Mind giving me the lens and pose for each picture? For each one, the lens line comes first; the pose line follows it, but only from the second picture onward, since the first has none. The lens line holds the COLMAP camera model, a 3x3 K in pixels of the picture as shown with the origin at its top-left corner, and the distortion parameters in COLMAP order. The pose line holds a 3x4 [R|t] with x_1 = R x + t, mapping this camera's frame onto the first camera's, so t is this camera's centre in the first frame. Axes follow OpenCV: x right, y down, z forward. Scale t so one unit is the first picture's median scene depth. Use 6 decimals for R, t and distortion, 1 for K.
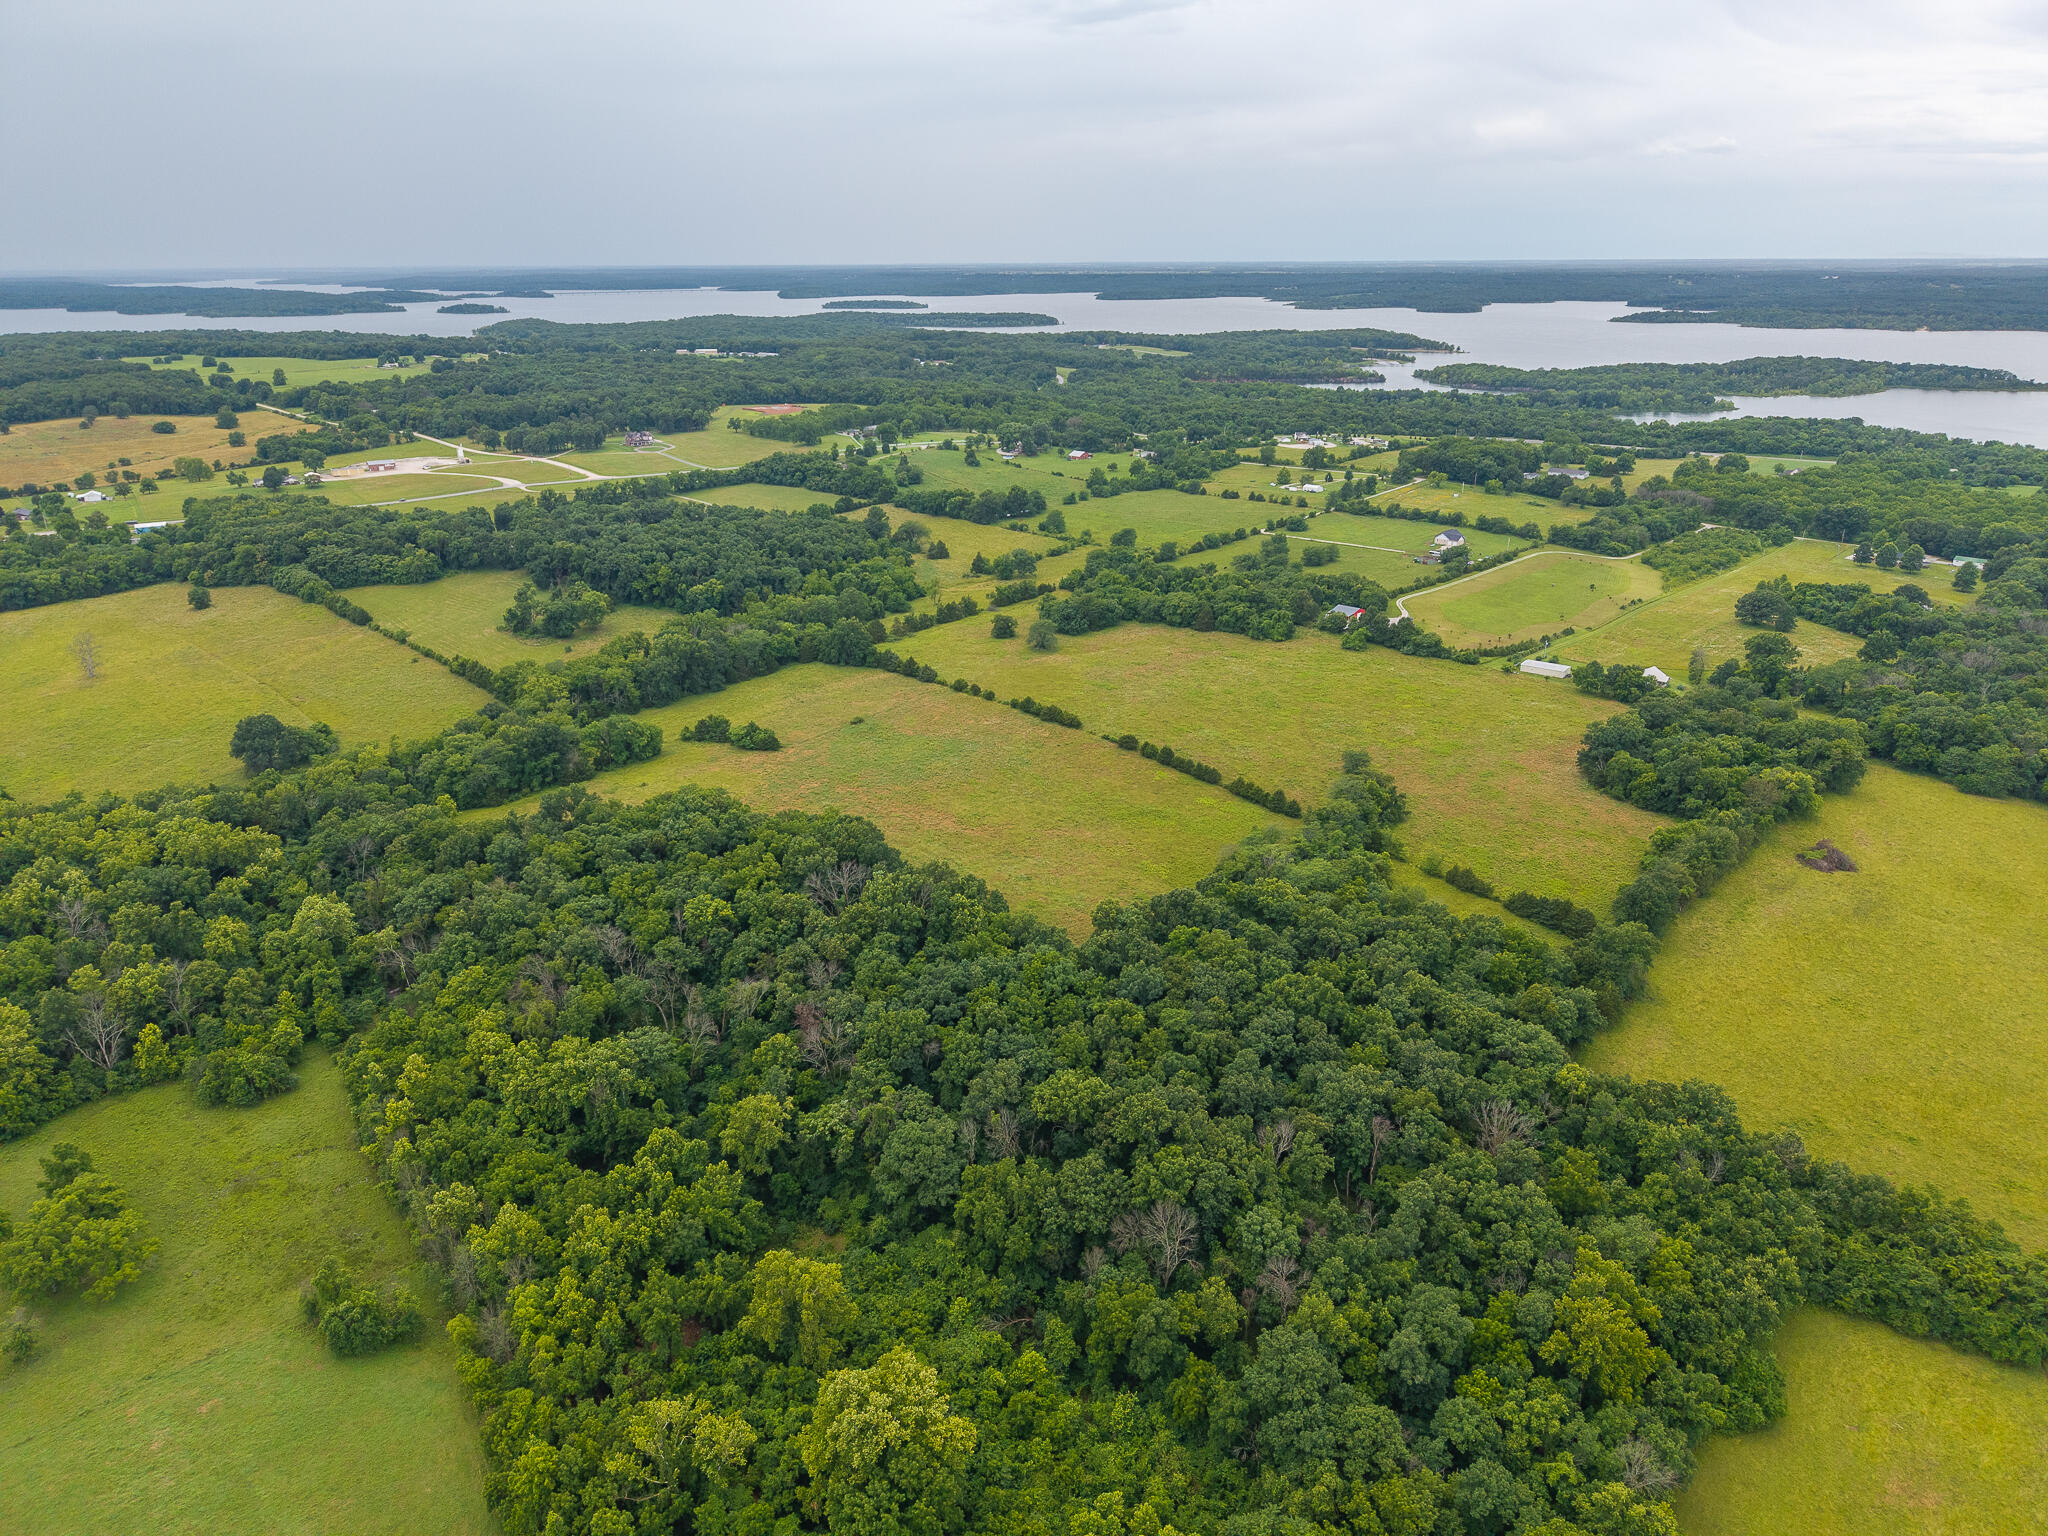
lens RADIAL K [[1372.1, 0, 1031.0], [0, 1372.1, 773.3], [0, 0, 1]] dist [0.025926, -0.025938]
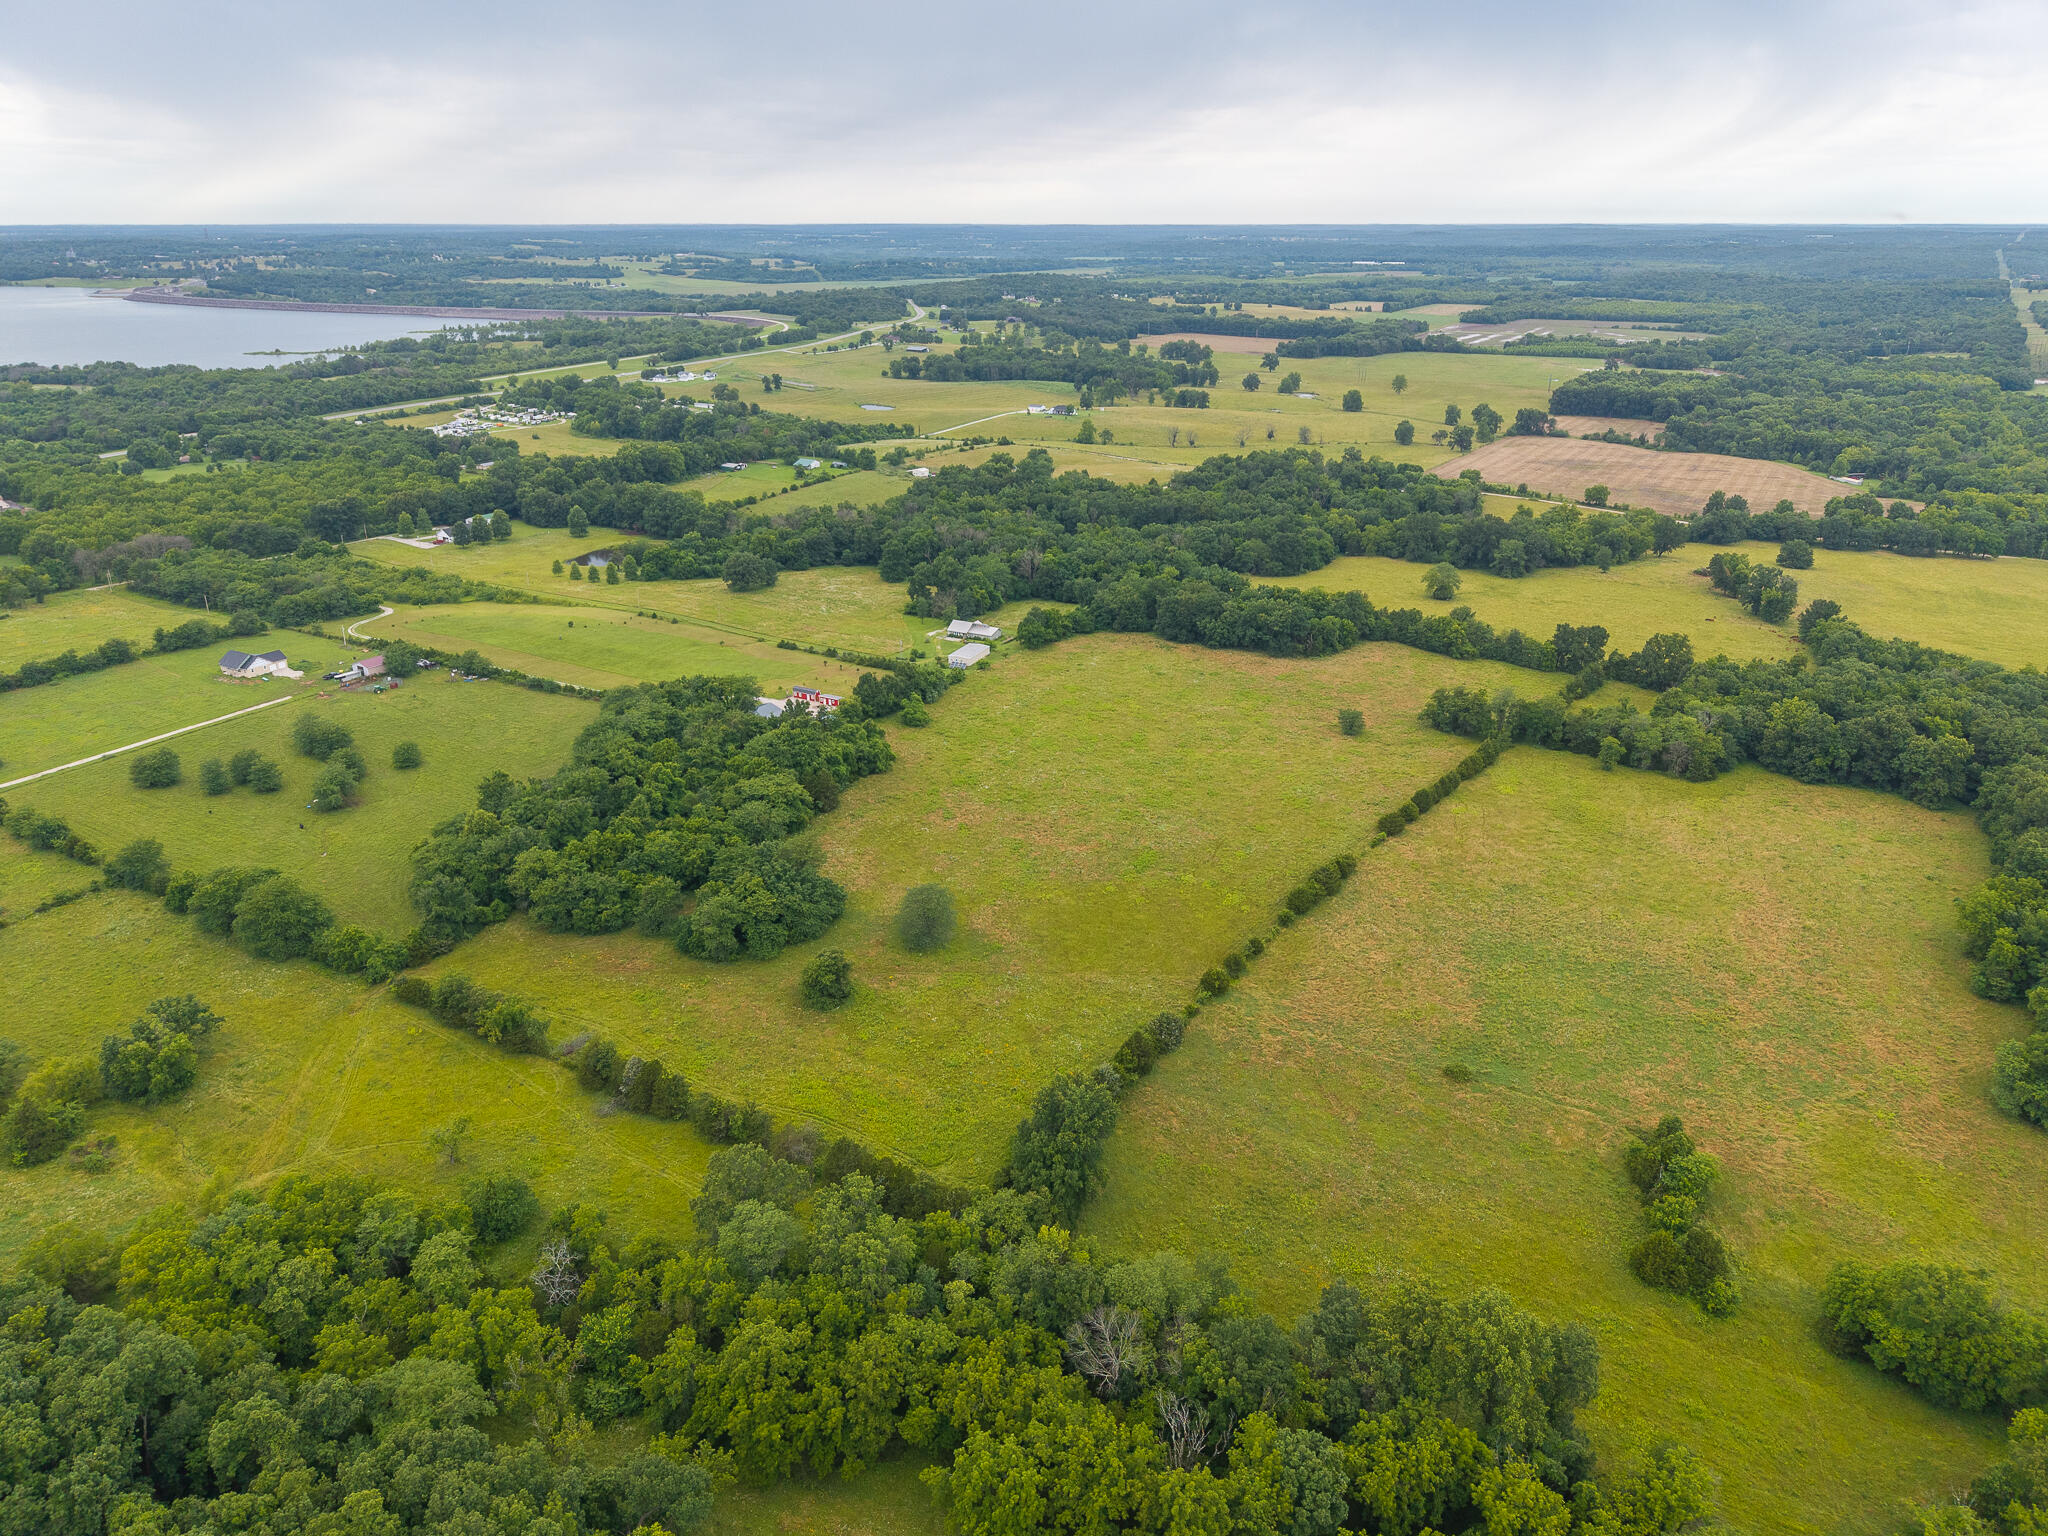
lens RADIAL K [[1372.1, 0, 1026.9], [0, 1372.1, 764.9], [0, 0, 1]] dist [0.025926, -0.025938]
pose [[-0.243010, -0.353200, 0.903436, -0.495868], [0.343300, 0.839762, 0.420649, -0.393027], [-0.907244, 0.412371, -0.082817, 1.101606]]
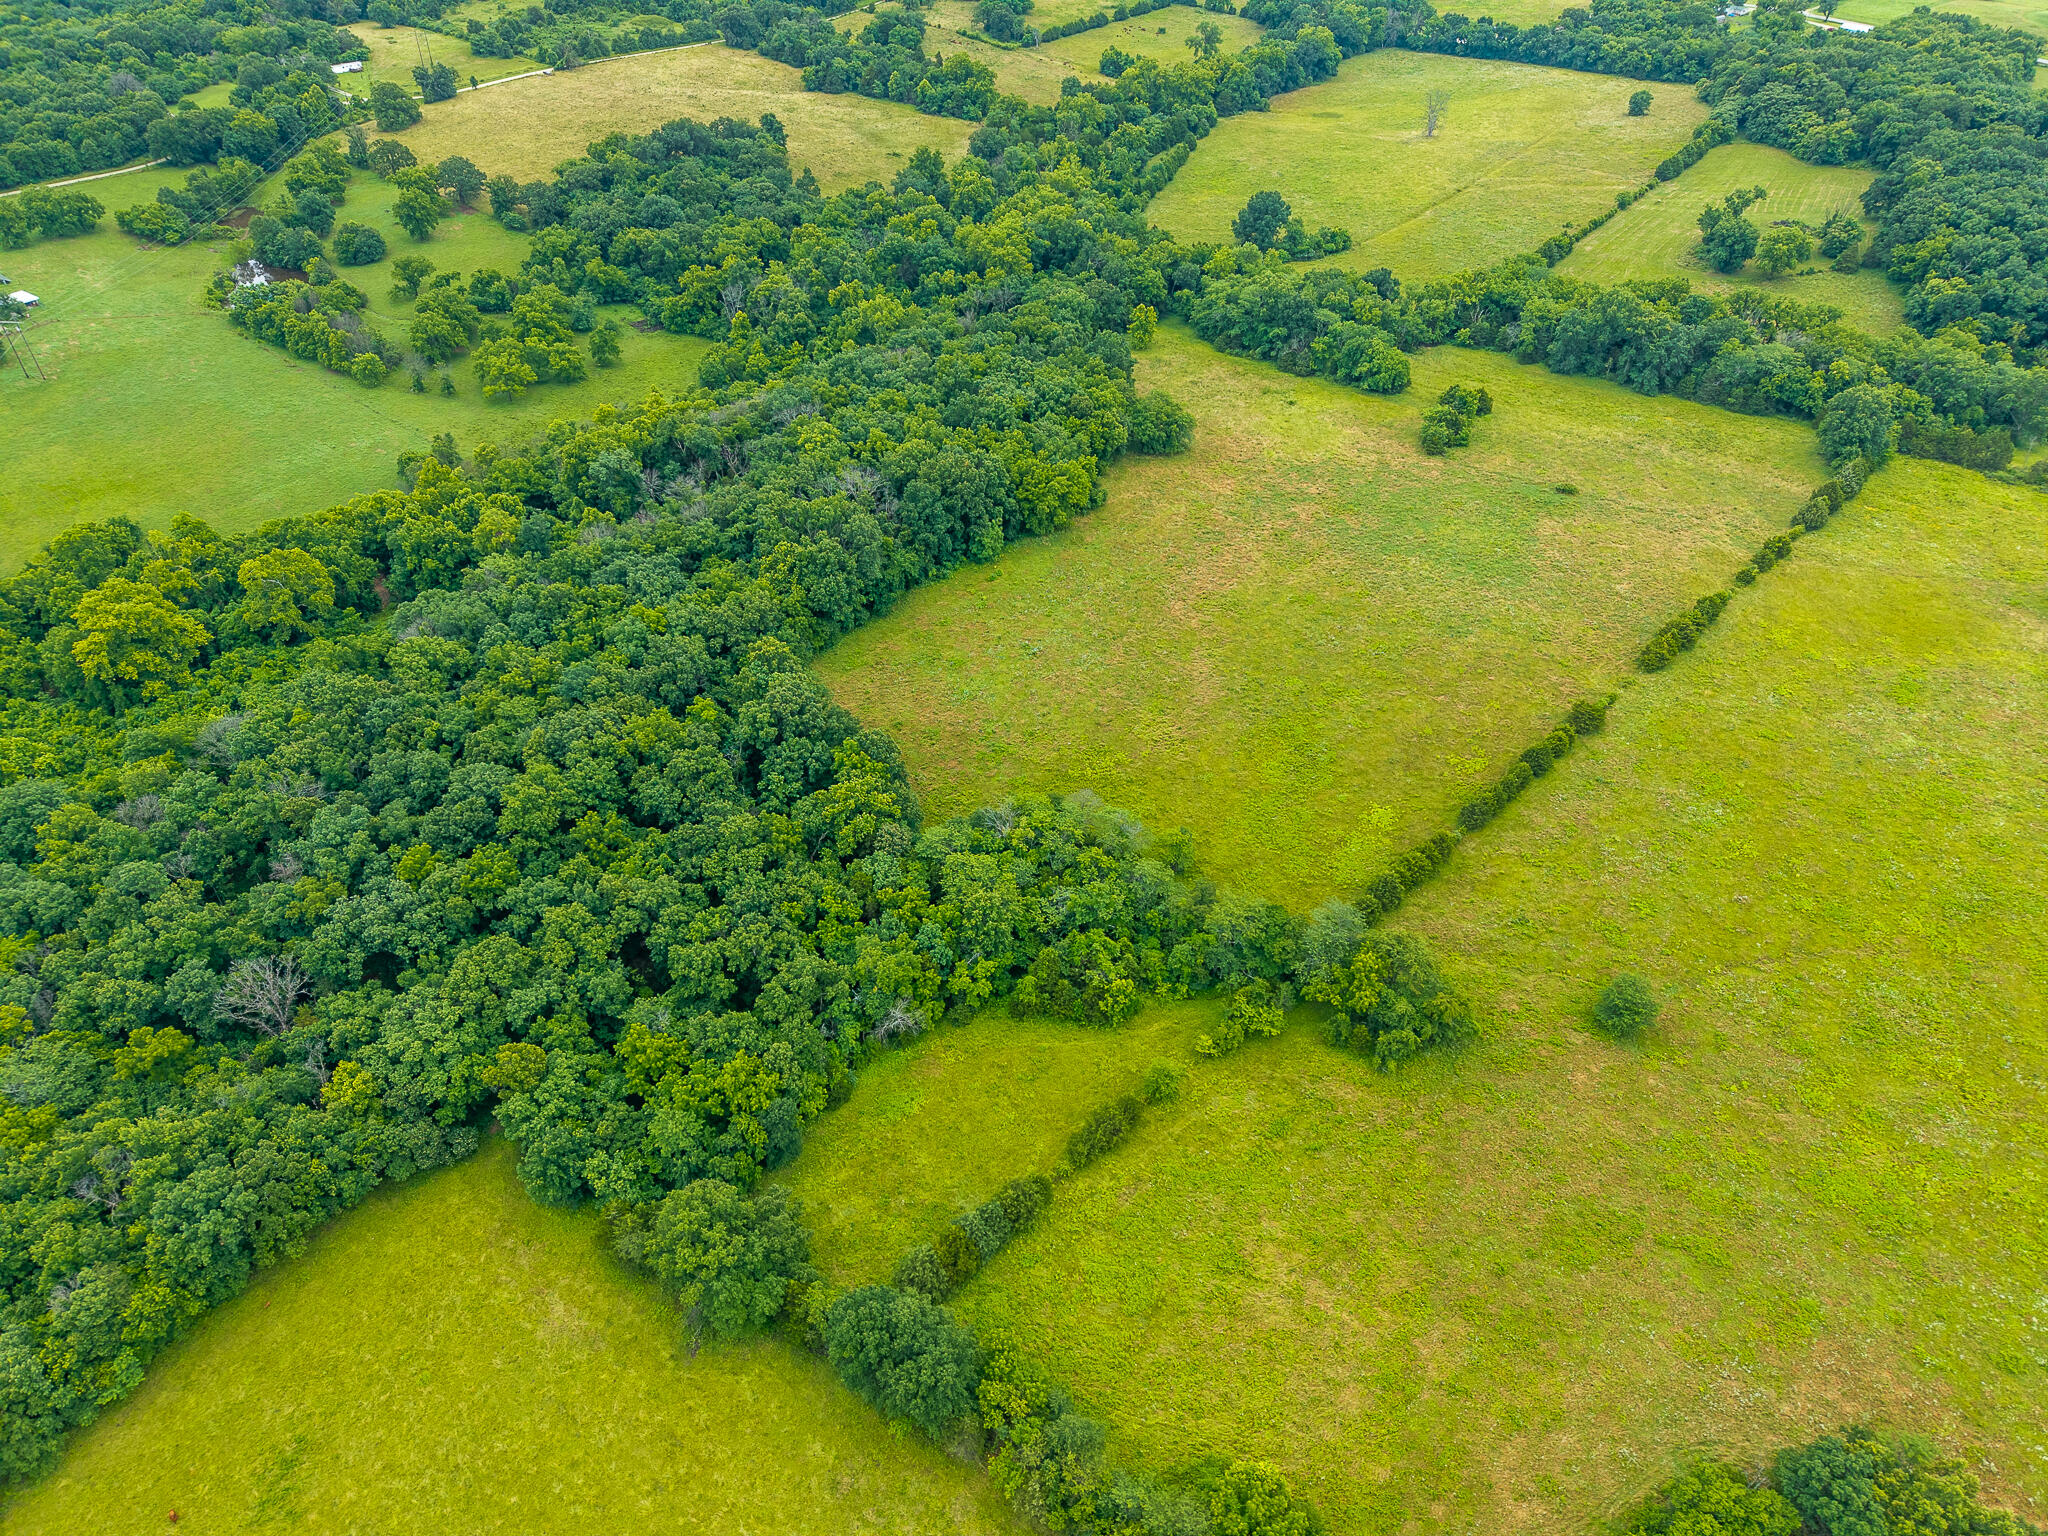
lens RADIAL K [[1372.1, 0, 1023.2], [0, 1372.1, 780.6], [0, 0, 1]] dist [0.025926, -0.025938]
pose [[0.094570, 0.641200, -0.761524, 0.446187], [-0.361807, 0.734782, 0.573753, -0.219603], [0.927444, 0.221265, 0.301479, 0.553444]]
